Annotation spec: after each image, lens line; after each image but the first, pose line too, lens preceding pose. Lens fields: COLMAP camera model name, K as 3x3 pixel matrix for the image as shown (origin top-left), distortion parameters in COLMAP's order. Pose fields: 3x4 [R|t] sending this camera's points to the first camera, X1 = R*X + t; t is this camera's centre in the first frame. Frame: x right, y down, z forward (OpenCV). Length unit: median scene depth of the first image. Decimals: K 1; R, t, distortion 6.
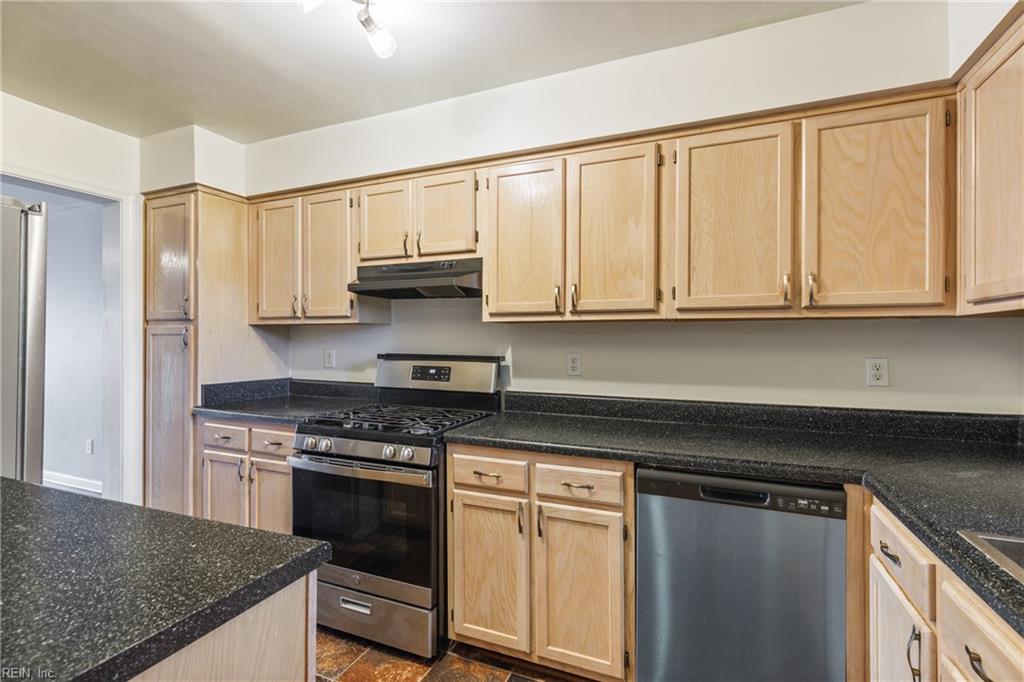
lens RADIAL K [[466.9, 0, 510.8], [0, 466.9, 337.9], [0, 0, 1]] dist [-0.000892, -0.000533]
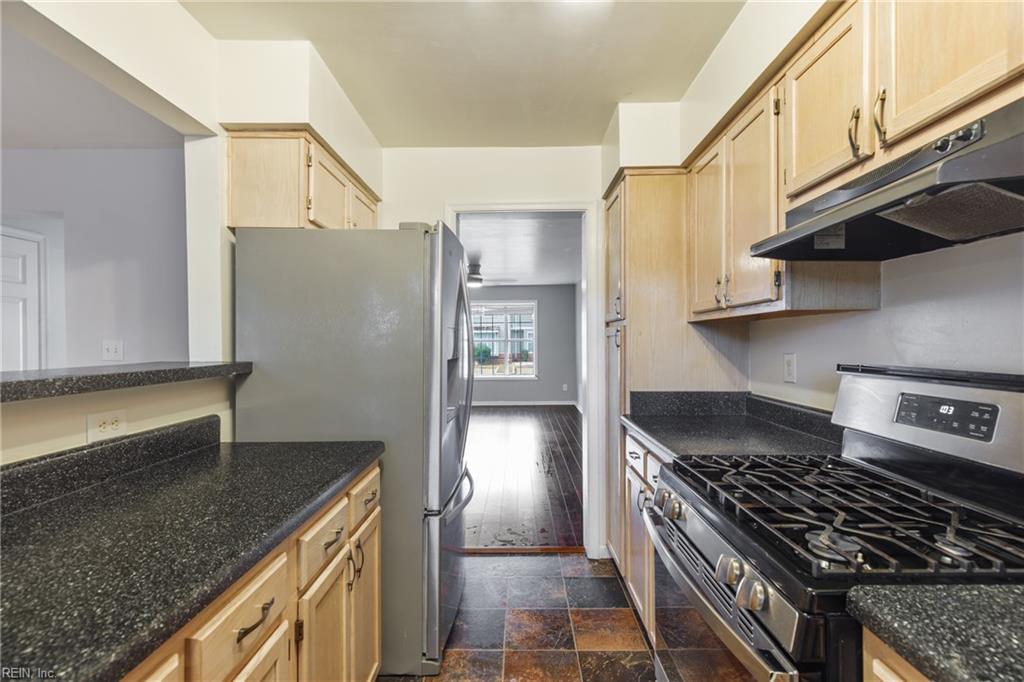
lens RADIAL K [[459.1, 0, 516.9], [0, 459.1, 344.1], [0, 0, 1]] dist [0.001184, -0.000345]
pose [[0.388885, -0.001276, -0.921285, 0.066531], [0.006790, 0.999976, 0.001481, 0.007435], [0.921261, -0.006832, 0.388884, 0.465935]]
